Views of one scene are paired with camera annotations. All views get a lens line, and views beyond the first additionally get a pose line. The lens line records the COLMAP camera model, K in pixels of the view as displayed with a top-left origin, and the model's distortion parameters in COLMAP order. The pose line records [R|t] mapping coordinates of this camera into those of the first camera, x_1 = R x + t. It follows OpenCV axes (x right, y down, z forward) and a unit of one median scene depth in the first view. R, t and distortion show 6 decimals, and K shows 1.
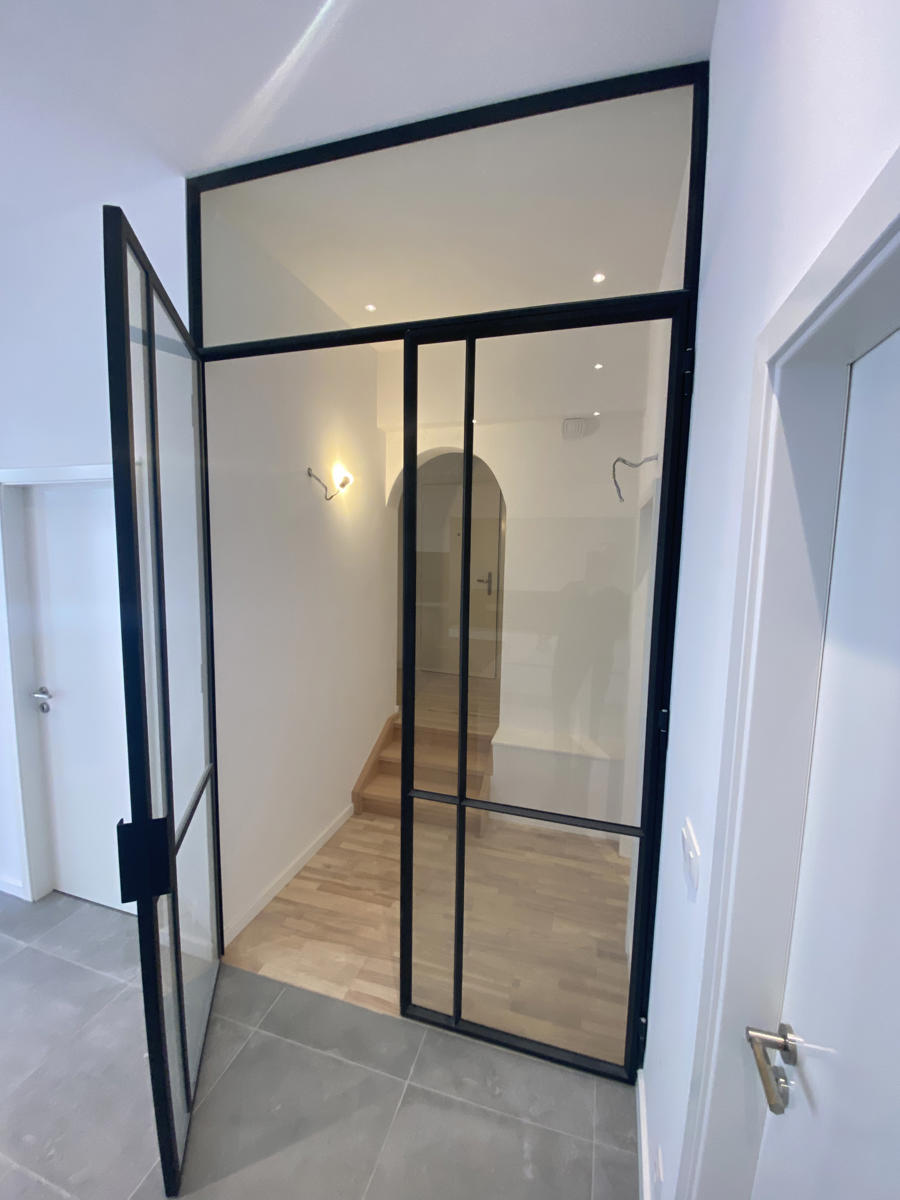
lens RADIAL K [[492.4, 0, 452.1], [0, 492.4, 600.8], [0, 0, 1]] dist [-0.017502, -0.001244]
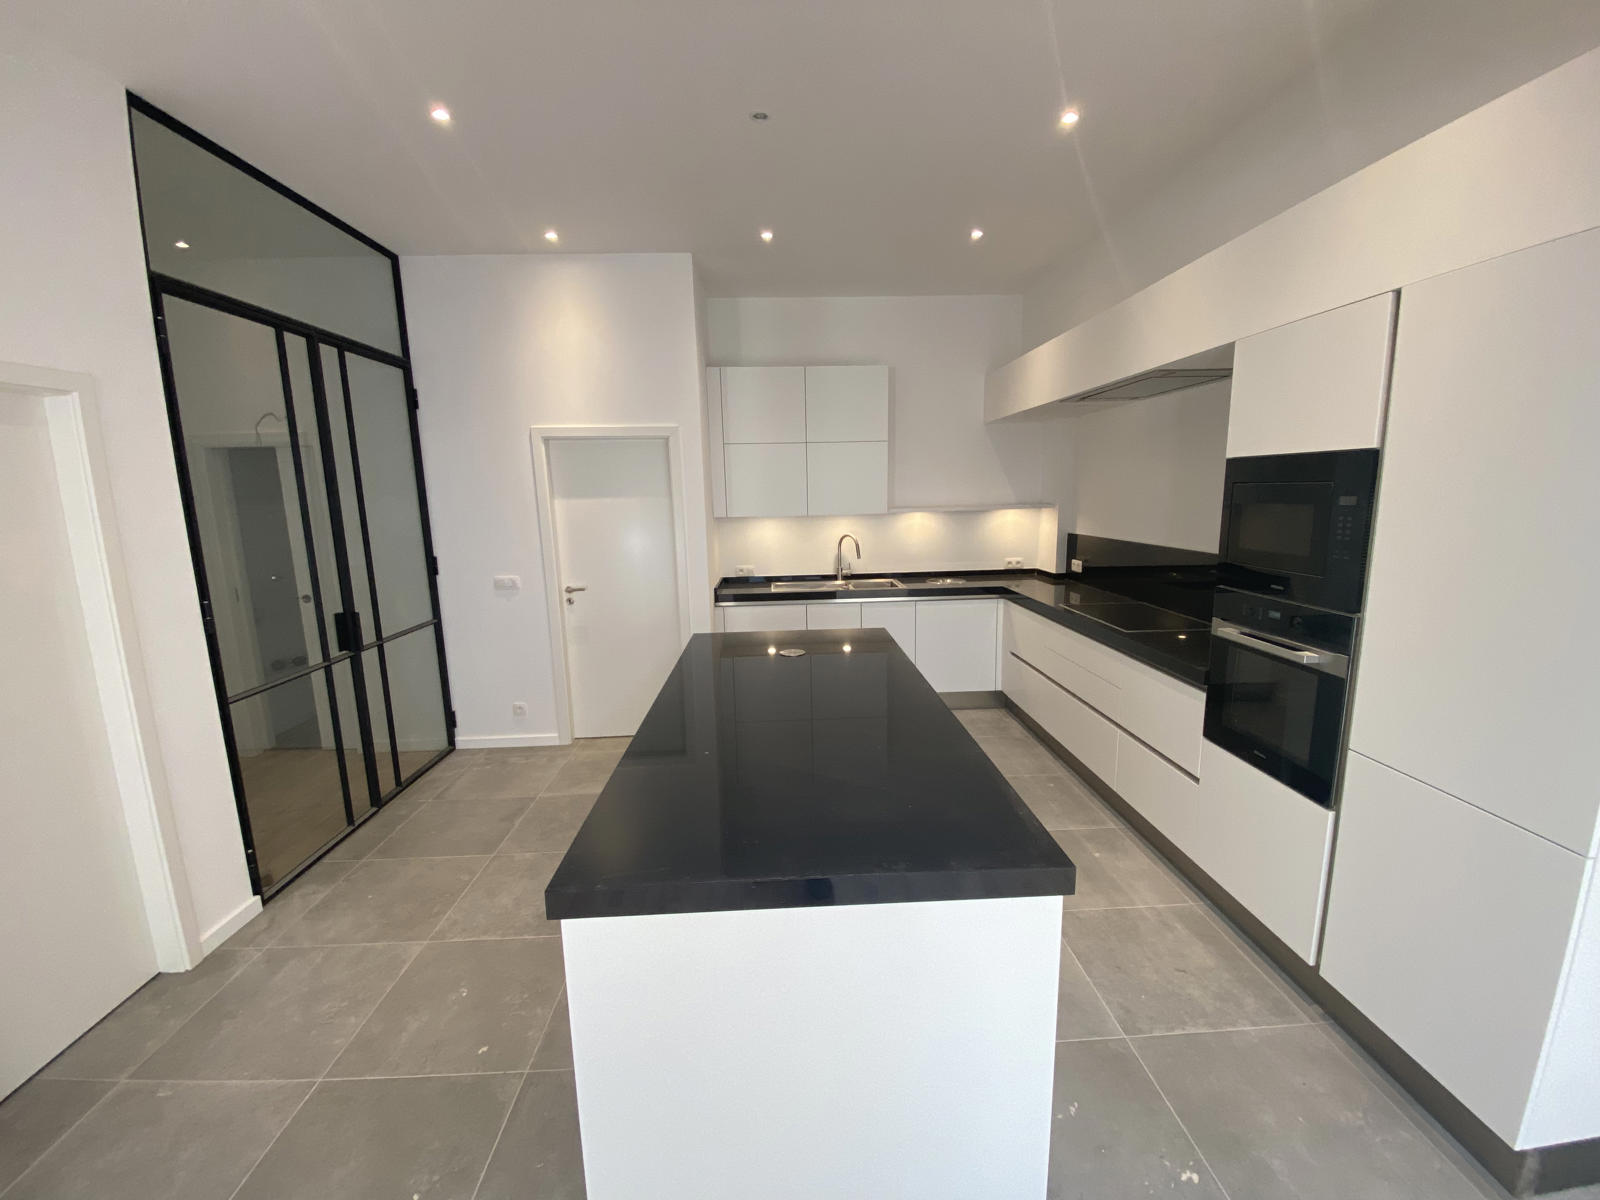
lens RADIAL K [[642.6, 0, 797.1], [0, 642.6, 601.3], [0, 0, 1]] dist [0.003824, -0.007842]
pose [[-0.314124, -0.178571, 0.932437, -2.529774], [0.116179, 0.967539, 0.224433, -0.031648], [-0.942246, 0.178830, -0.283181, 0.312593]]
